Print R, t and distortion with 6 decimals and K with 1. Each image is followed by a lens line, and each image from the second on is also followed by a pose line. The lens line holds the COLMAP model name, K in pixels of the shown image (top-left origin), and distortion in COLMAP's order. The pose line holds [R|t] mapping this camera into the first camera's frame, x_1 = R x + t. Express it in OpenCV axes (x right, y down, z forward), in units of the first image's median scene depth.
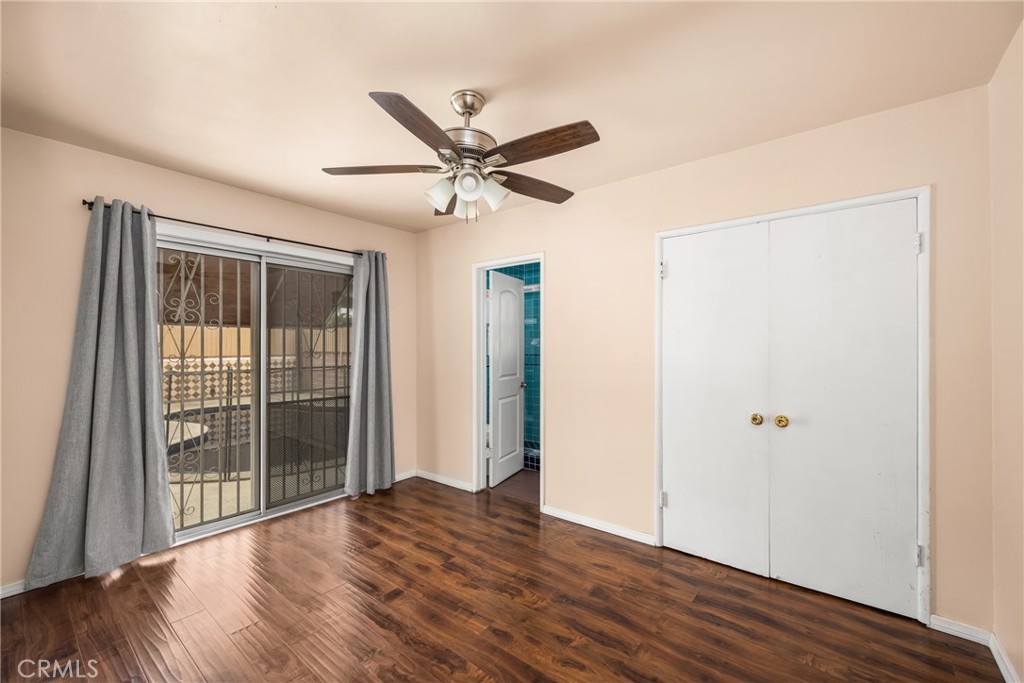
lens RADIAL K [[406.0, 0, 518.8], [0, 406.0, 340.9], [0, 0, 1]] dist [0.001507, -0.001223]
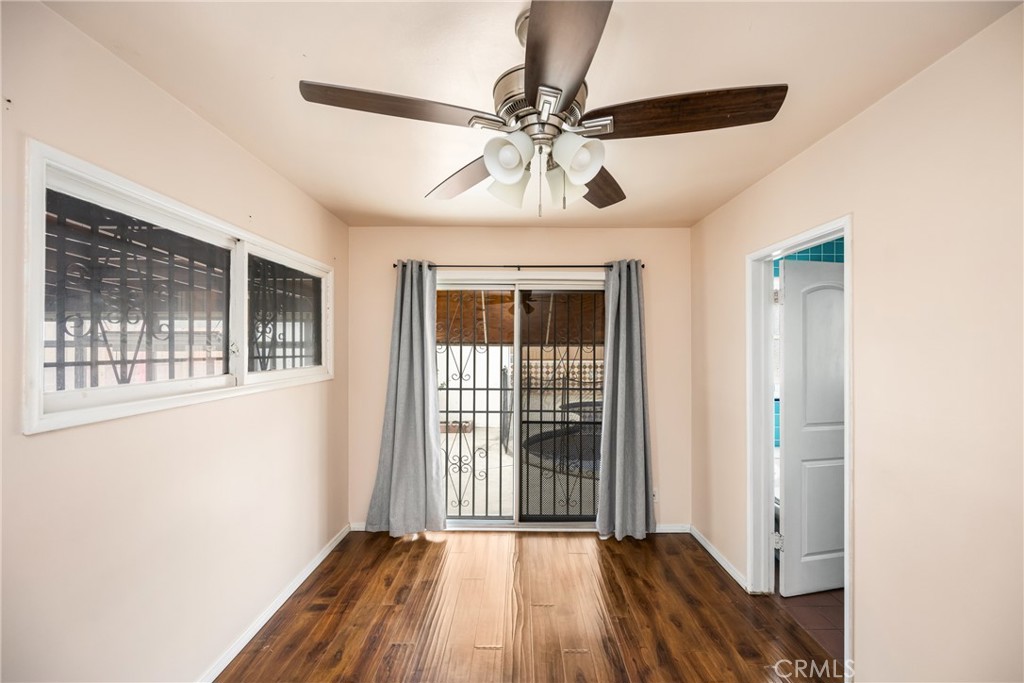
lens RADIAL K [[406.0, 0, 510.3], [0, 406.0, 343.9], [0, 0, 1]] dist [0.001507, -0.001223]
pose [[0.630427, -0.005201, -0.776231, 0.191700], [0.002533, 0.999986, -0.004643, -0.045105], [0.776244, 0.000961, 0.630432, 0.303635]]
